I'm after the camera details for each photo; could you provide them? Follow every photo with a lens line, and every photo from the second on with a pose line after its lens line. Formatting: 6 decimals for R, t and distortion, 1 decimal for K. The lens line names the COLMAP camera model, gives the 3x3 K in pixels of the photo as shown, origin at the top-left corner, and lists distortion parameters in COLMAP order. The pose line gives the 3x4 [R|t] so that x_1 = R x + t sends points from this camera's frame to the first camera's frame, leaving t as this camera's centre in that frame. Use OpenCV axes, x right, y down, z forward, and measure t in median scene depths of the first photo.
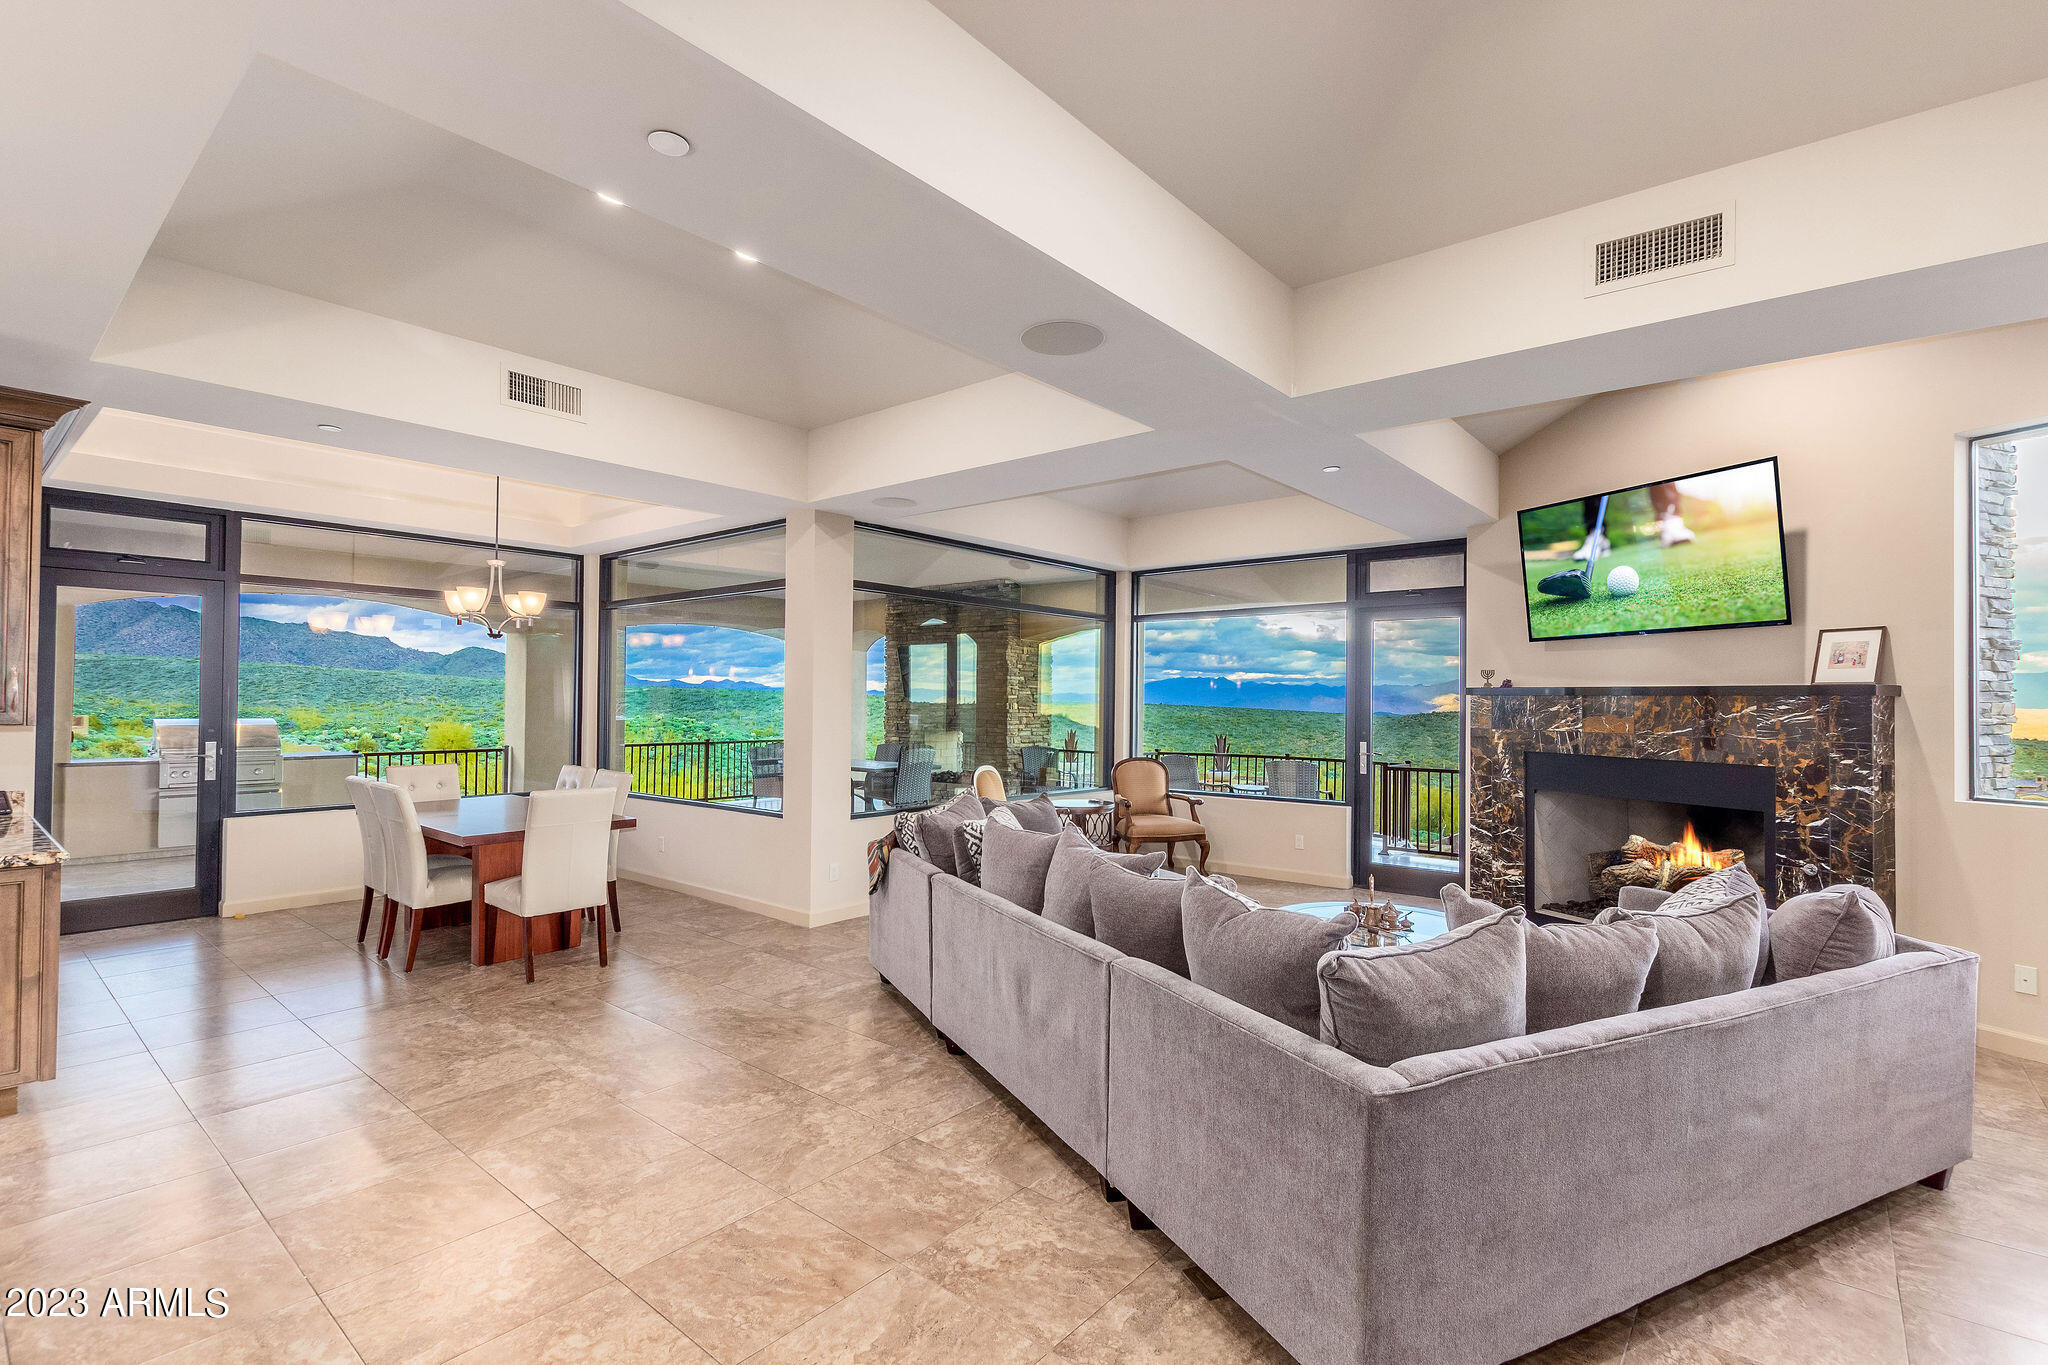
lens RADIAL K [[927.4, 0, 1035.2], [0, 927.4, 692.5], [0, 0, 1]] dist [-0.000404, -0.000115]
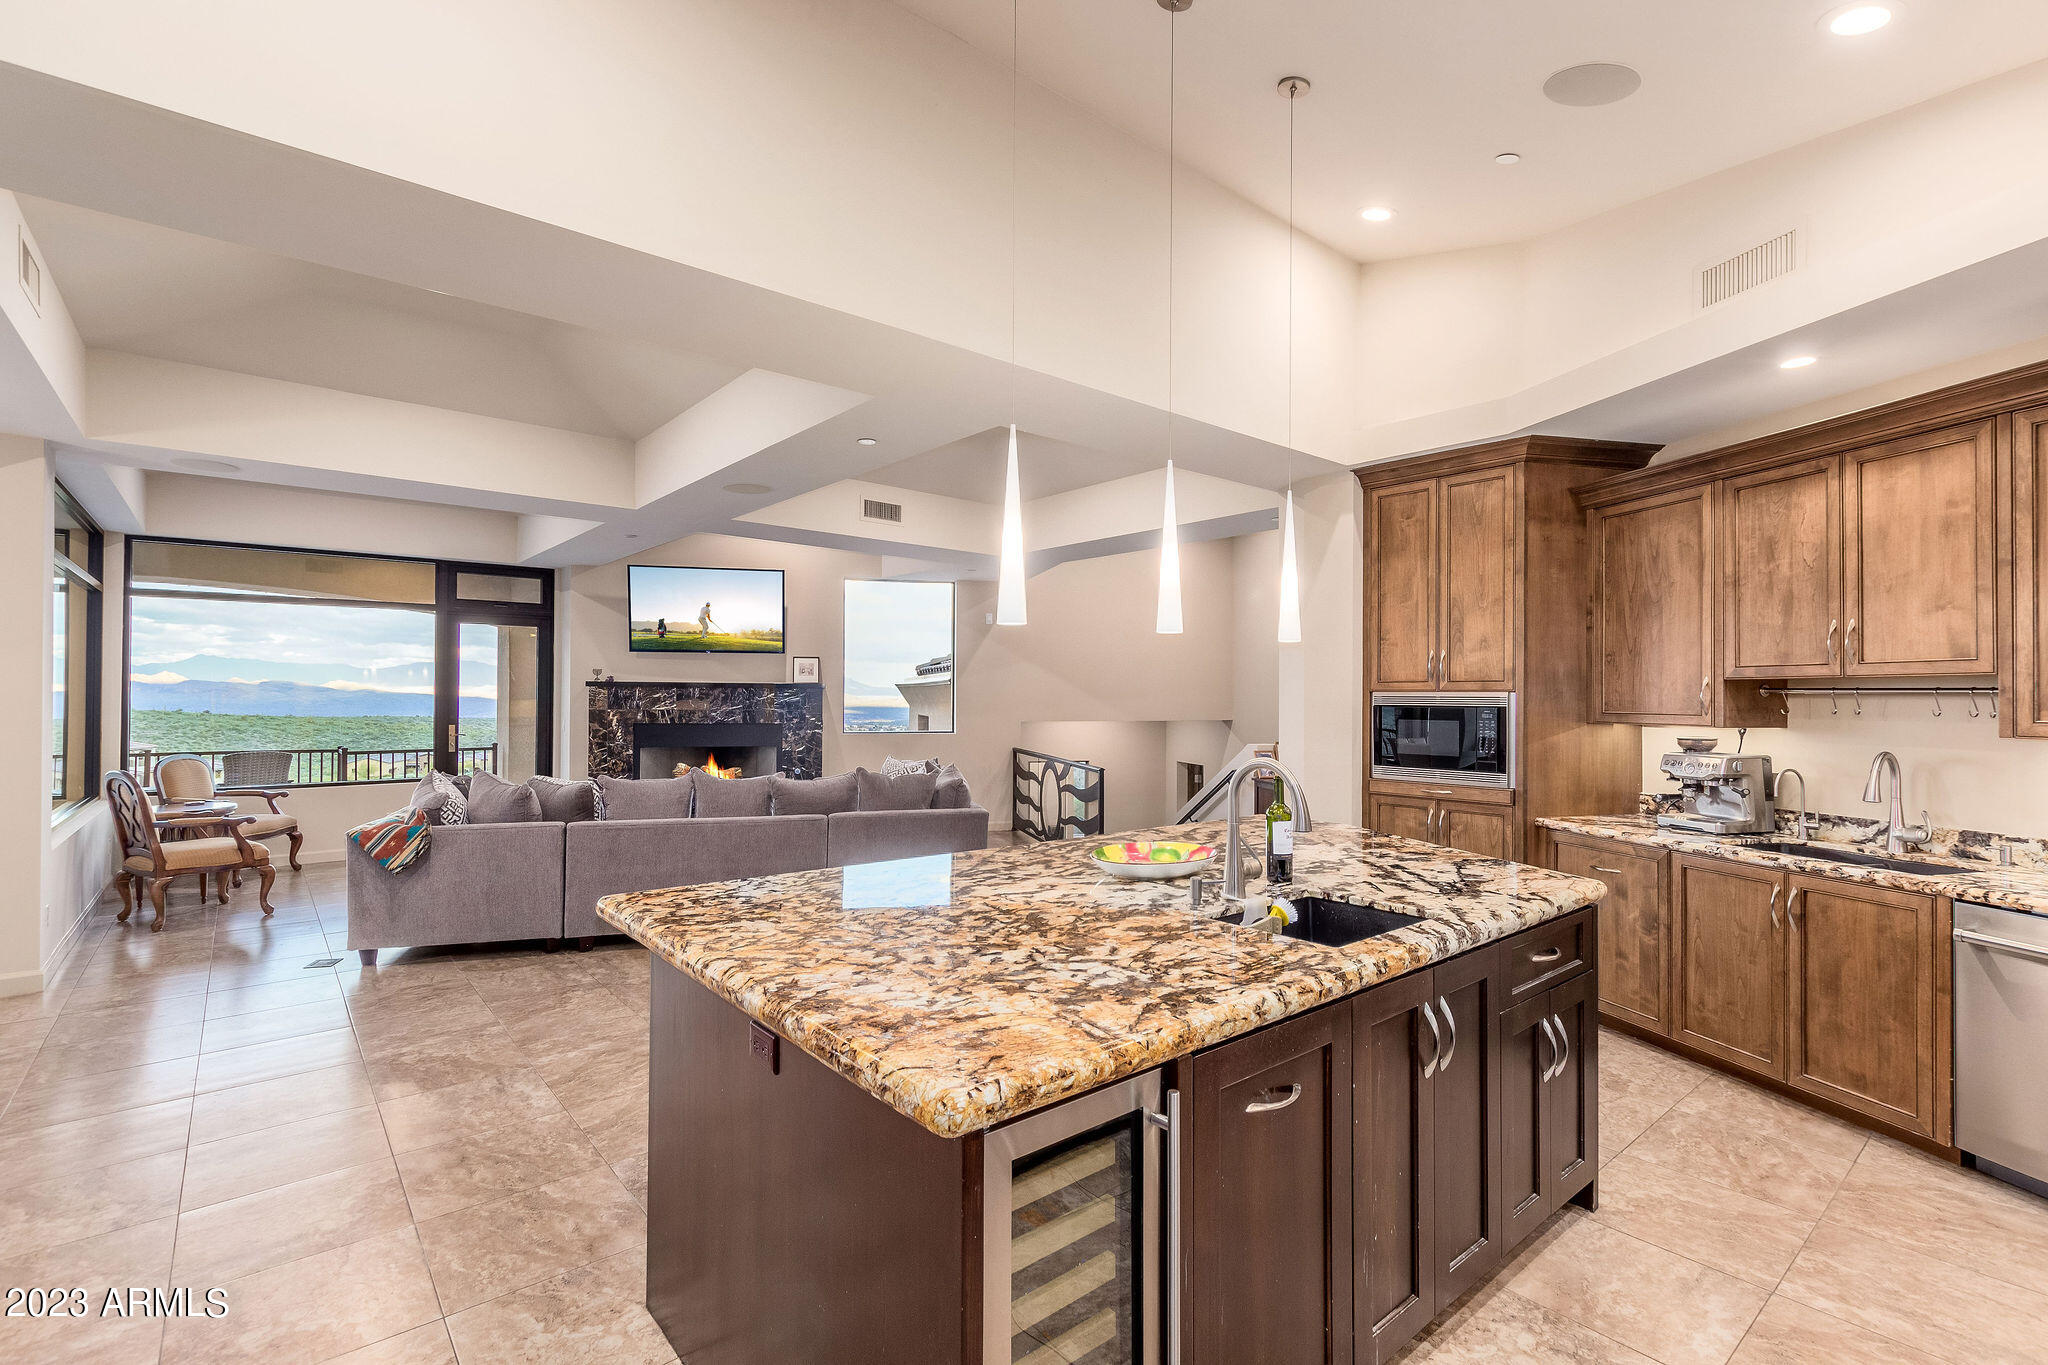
lens RADIAL K [[927.4, 0, 1035.2], [0, 927.4, 692.5], [0, 0, 1]] dist [-0.000404, -0.000115]
pose [[0.172617, -0.002514, 0.984986, -0.822868], [-0.011990, 0.999917, 0.004654, -0.002895], [-0.984916, -0.012613, 0.172573, 0.075981]]
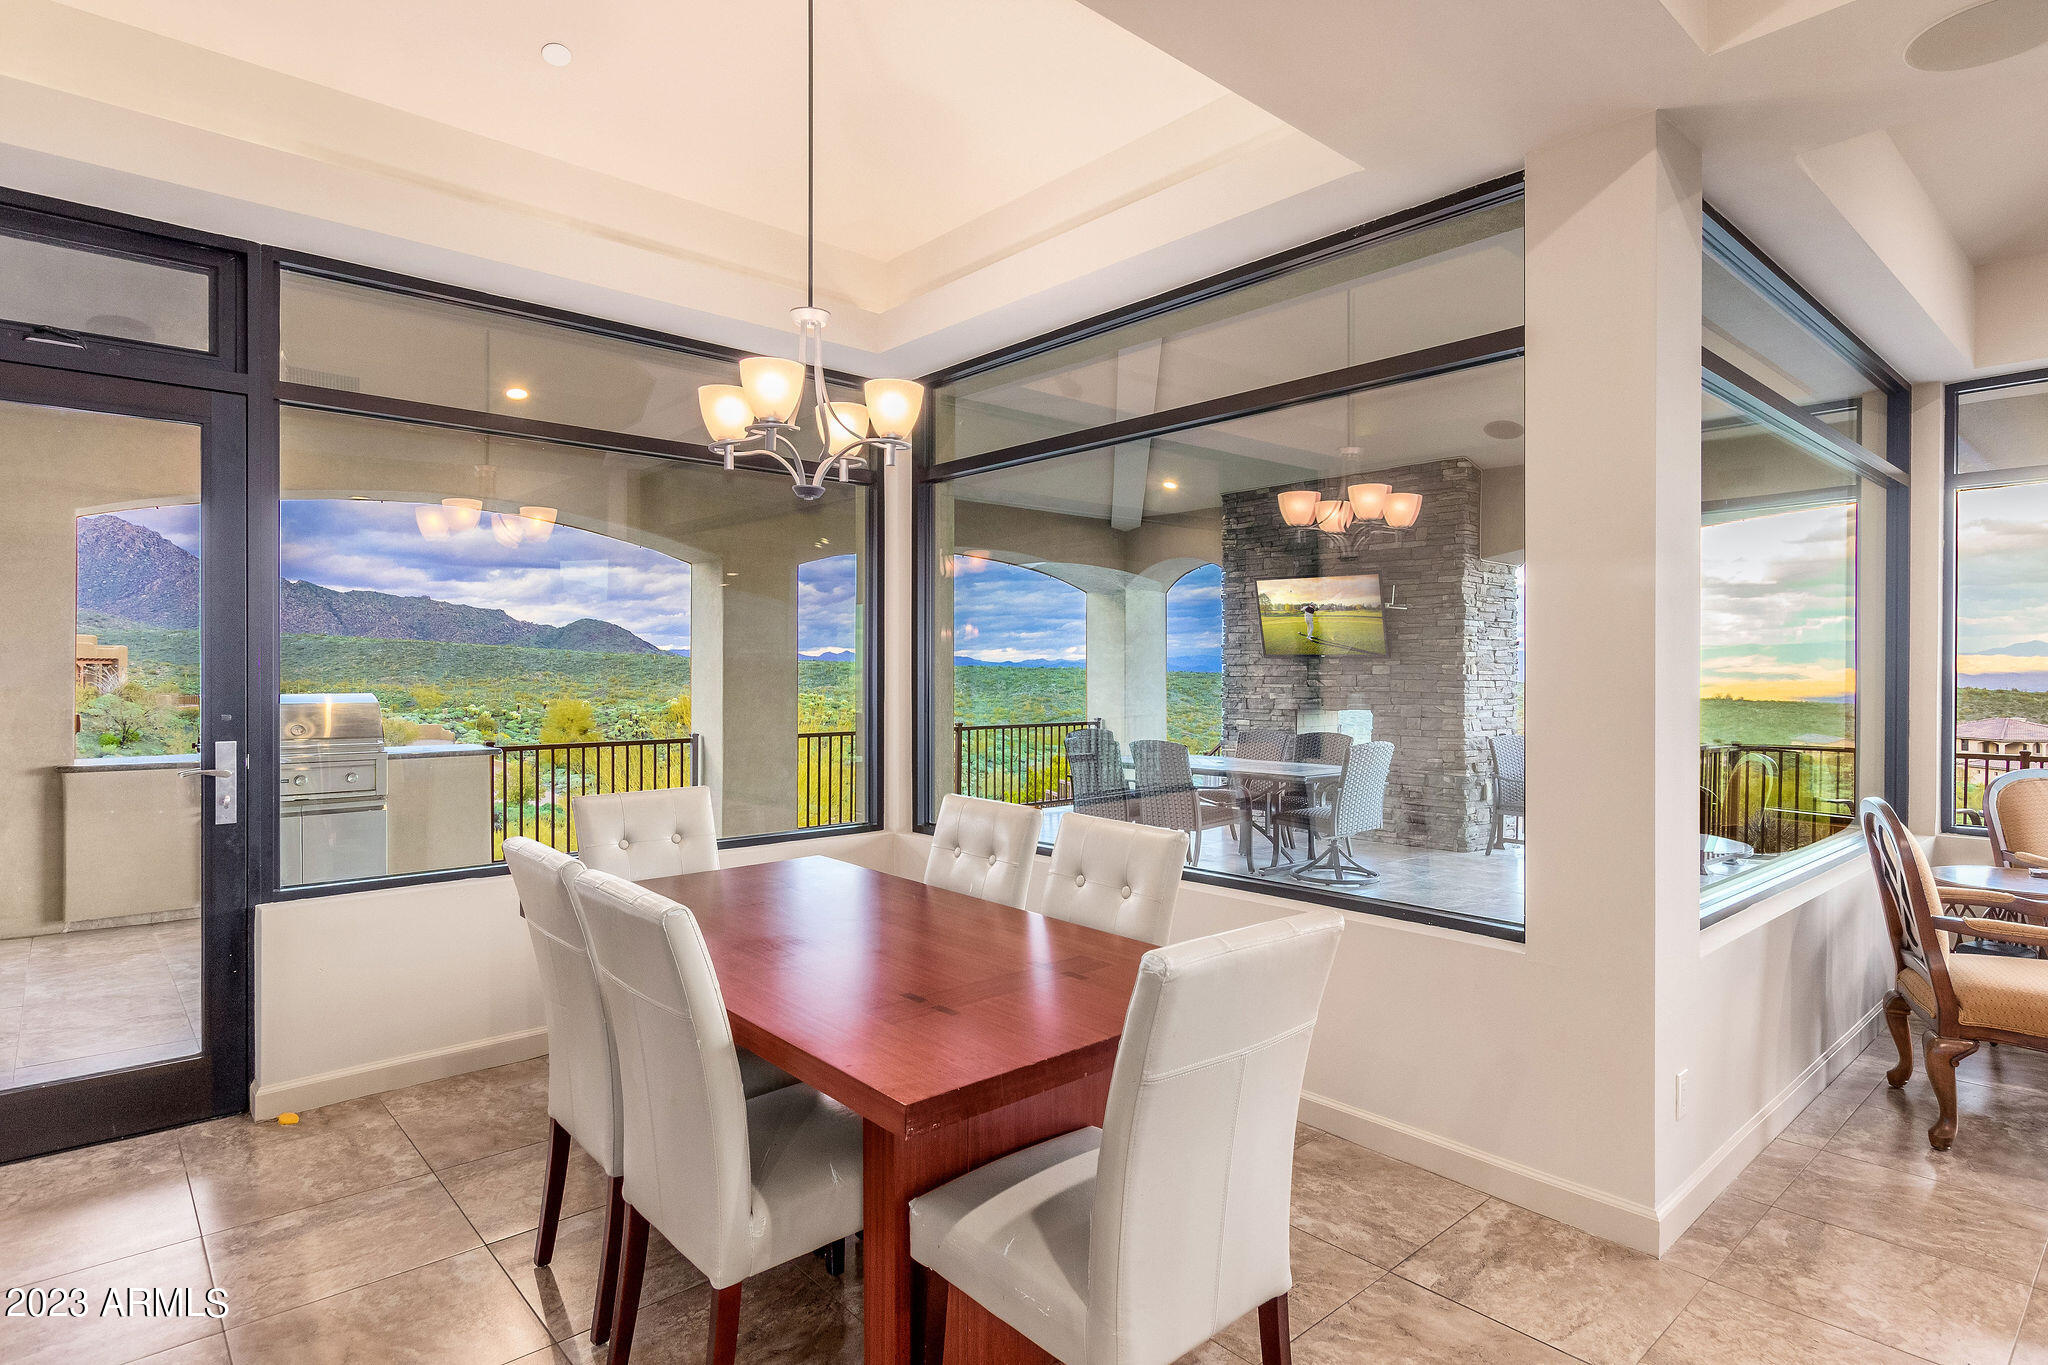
lens RADIAL K [[1066.7, 0, 1024.0], [0, 1066.7, 682.5], [0, 0, 1]] dist [0.000631, 0.000228]
pose [[0.987861, -0.005533, -0.155243, -0.411287], [0.008324, 0.999815, 0.017336, 0.018010], [0.155119, -0.018418, 0.987724, 0.534281]]
